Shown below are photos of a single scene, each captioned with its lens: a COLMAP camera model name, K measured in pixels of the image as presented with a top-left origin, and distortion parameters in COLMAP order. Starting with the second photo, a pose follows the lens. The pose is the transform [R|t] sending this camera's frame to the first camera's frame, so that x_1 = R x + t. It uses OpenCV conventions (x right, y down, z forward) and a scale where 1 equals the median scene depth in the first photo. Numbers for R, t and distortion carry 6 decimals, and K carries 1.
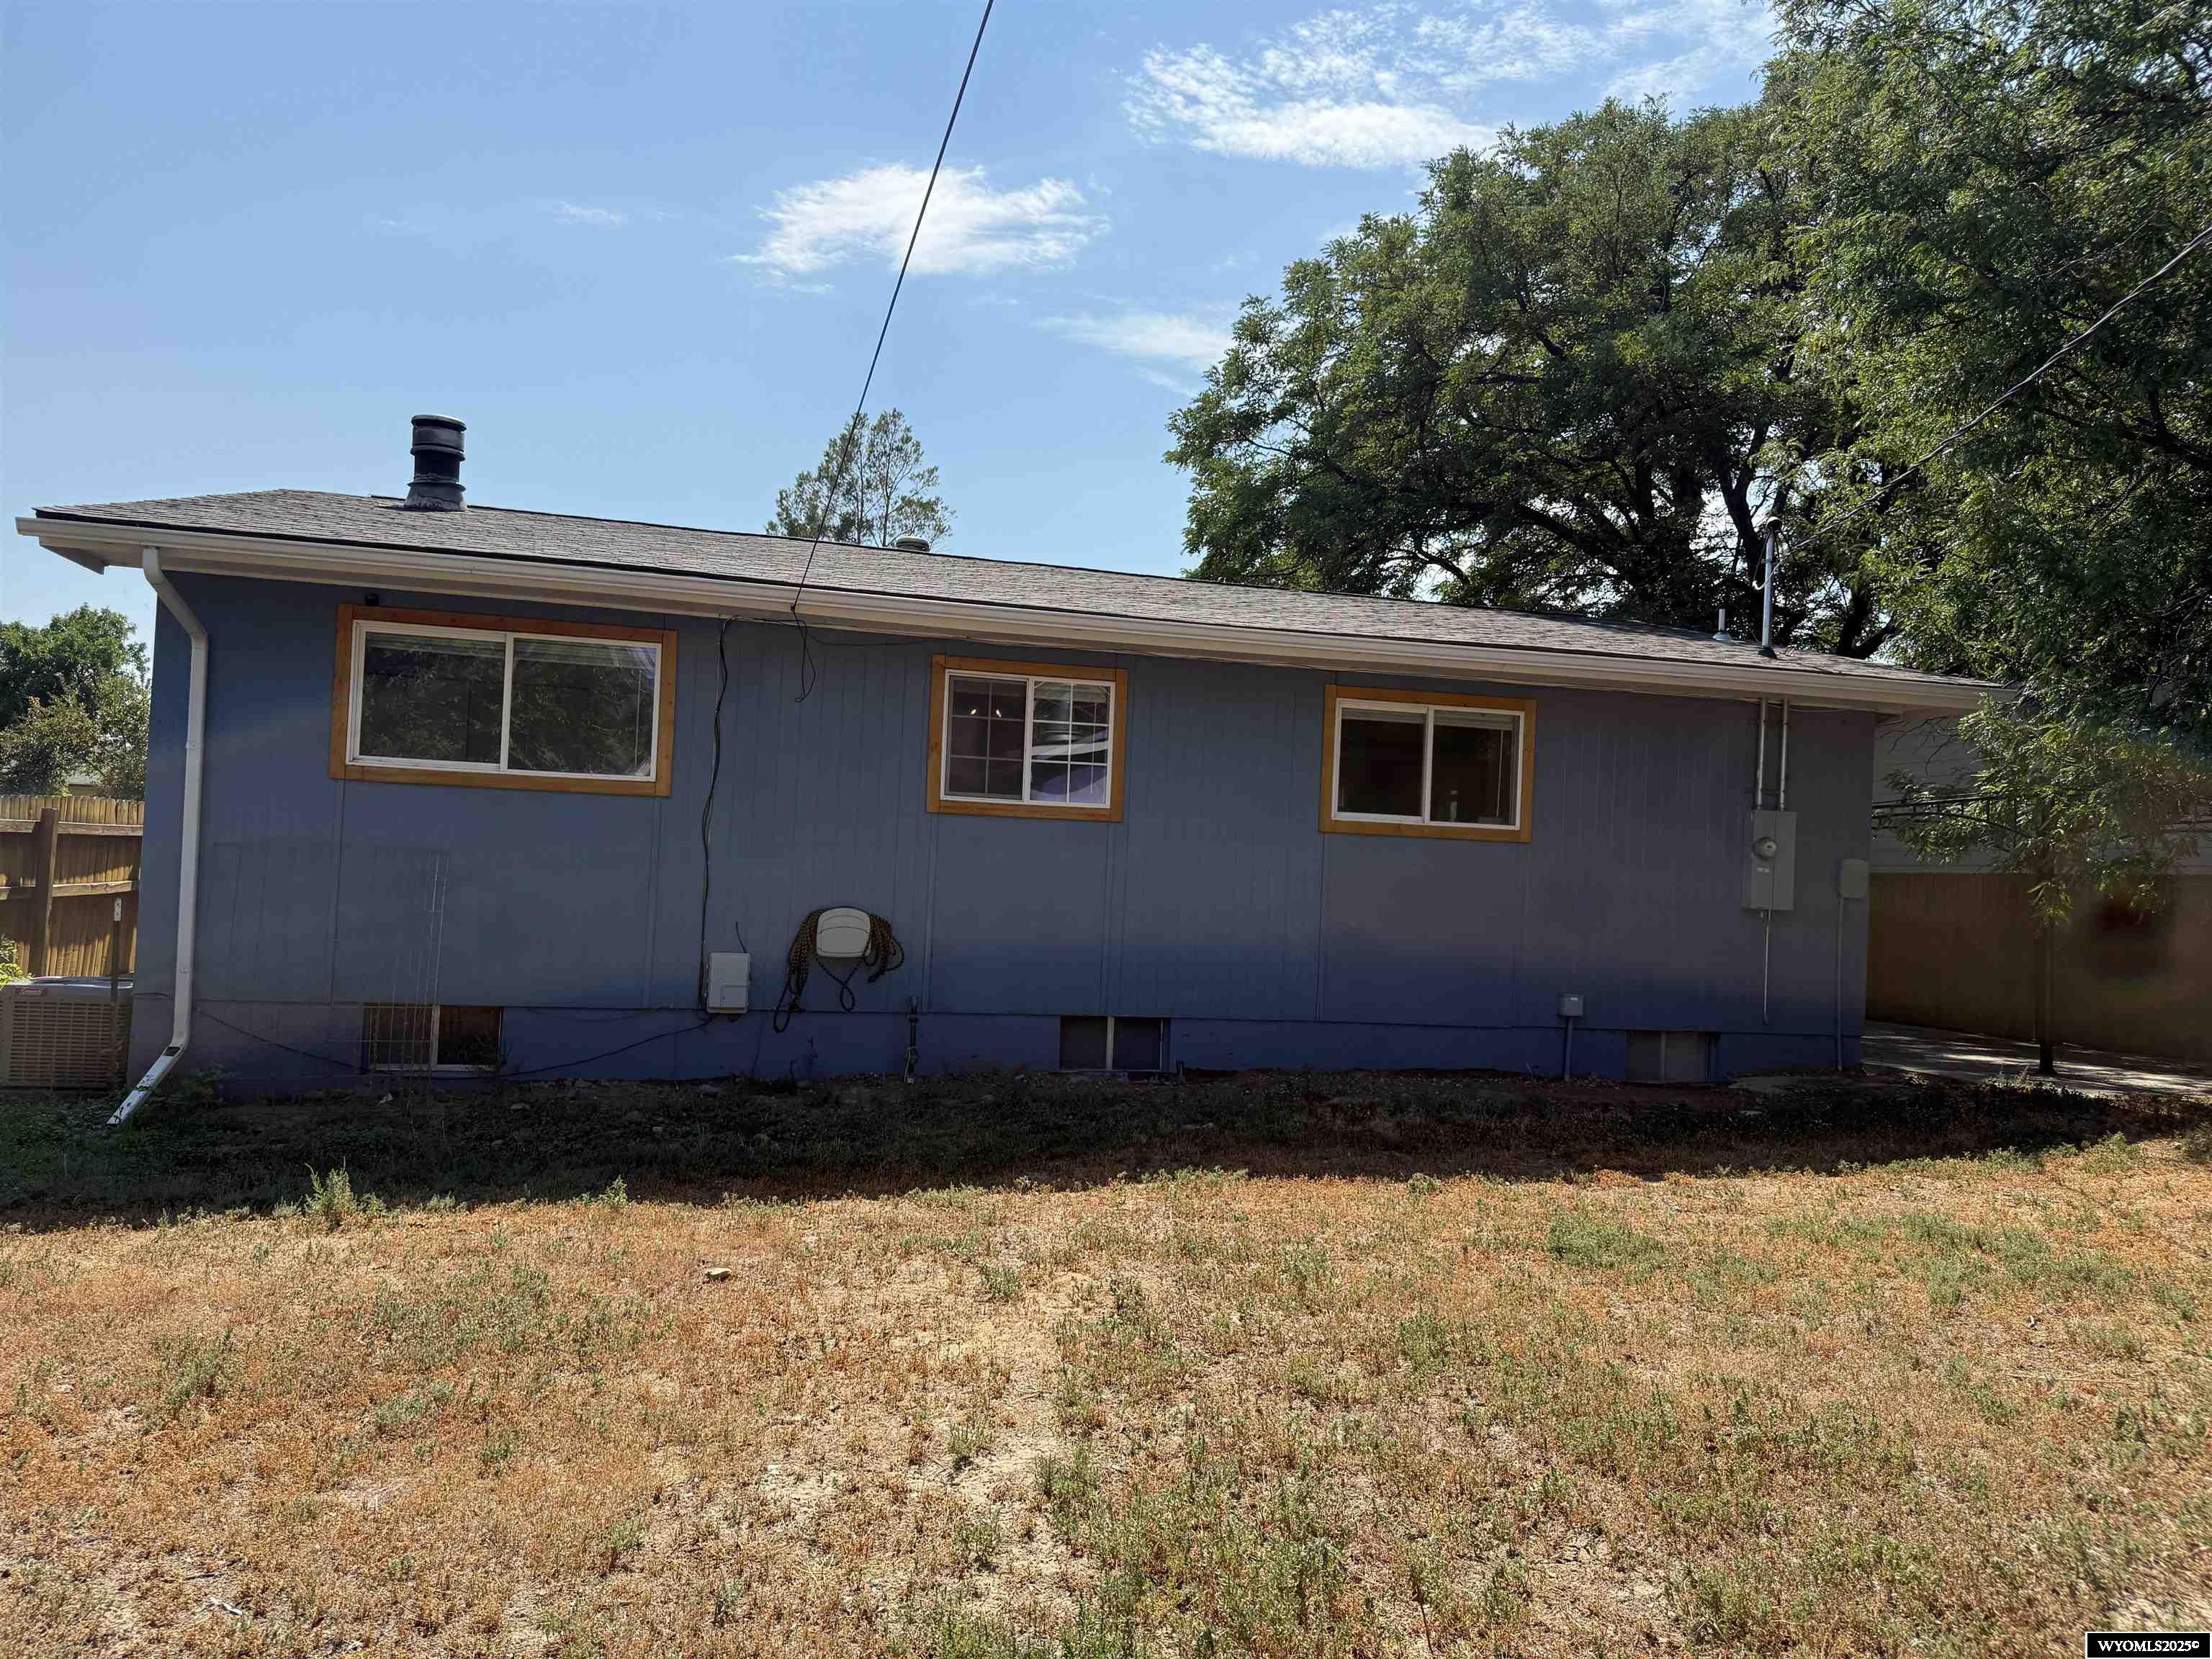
lens RADIAL K [[1558.4, 0, 1106.4], [0, 1558.4, 820.9], [0, 0, 1]] dist [-0.047162, -0.006159]
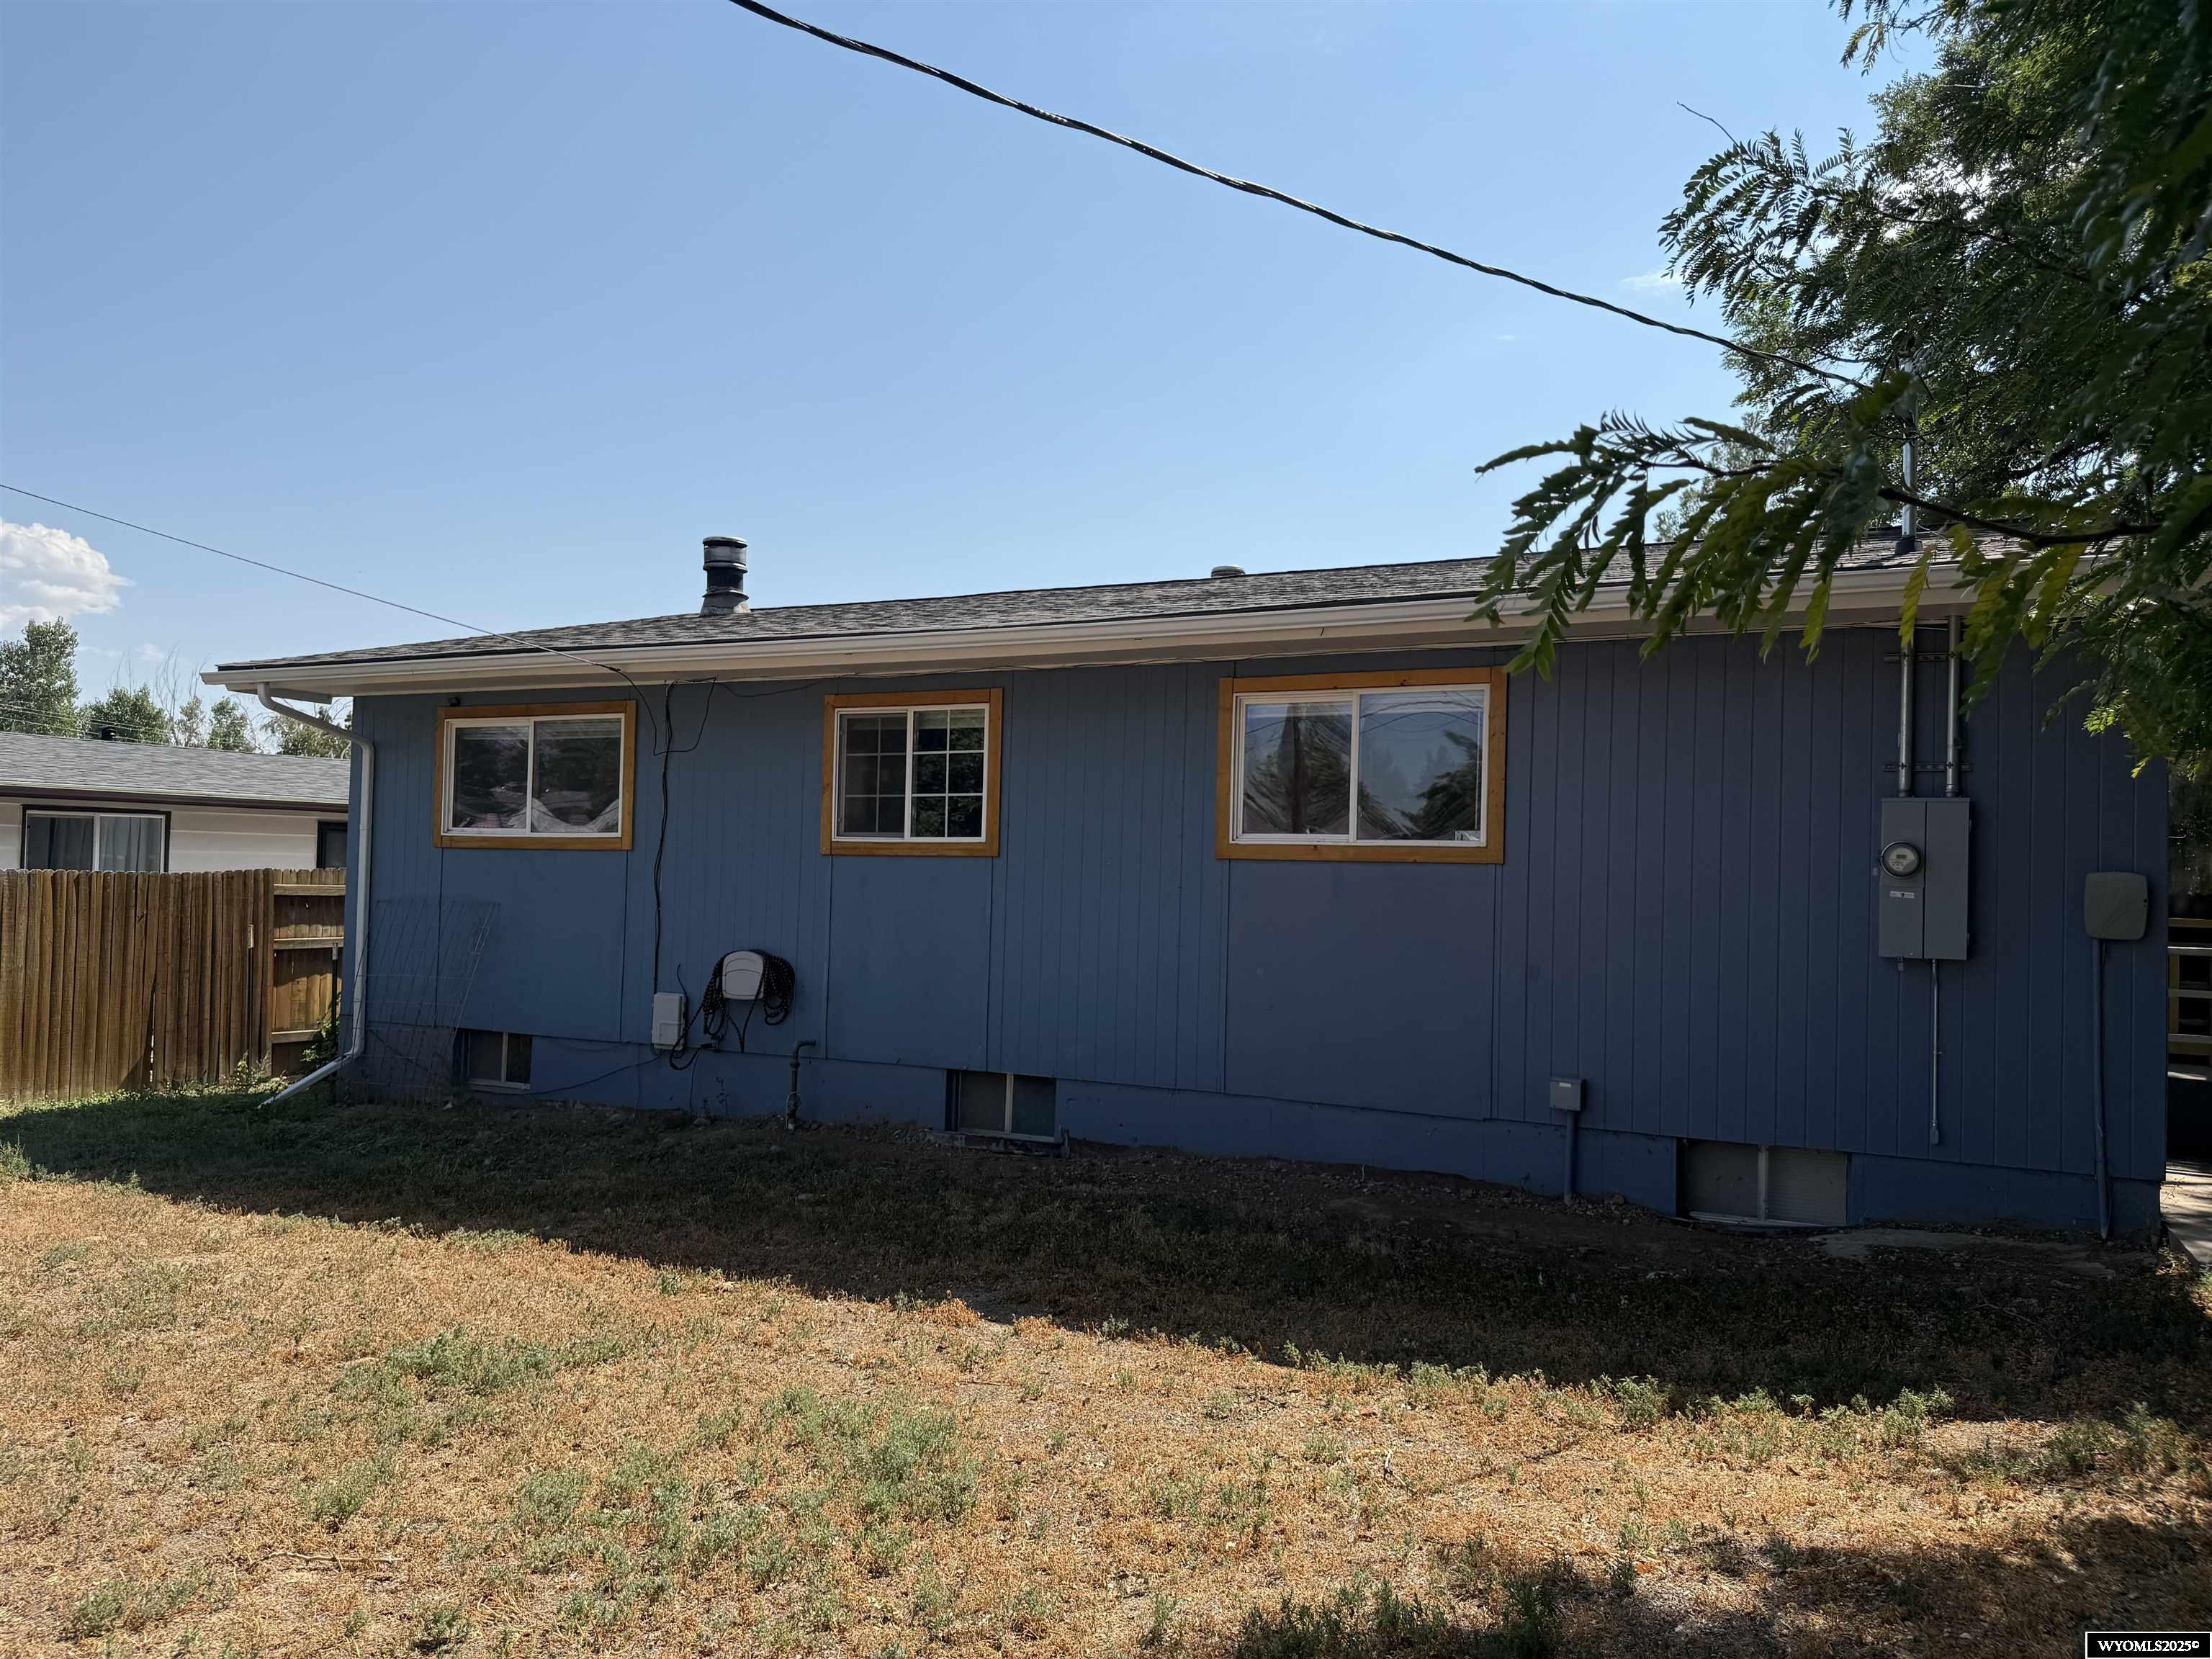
lens RADIAL K [[1558.4, 0, 1106.9], [0, 1558.4, 839.2], [0, 0, 1]] dist [-0.047162, -0.006159]
pose [[0.753476, -0.048527, -0.655682, 0.660069], [0.026658, 0.998707, -0.043280, 0.031617], [0.656935, 0.015131, 0.753795, 0.368267]]
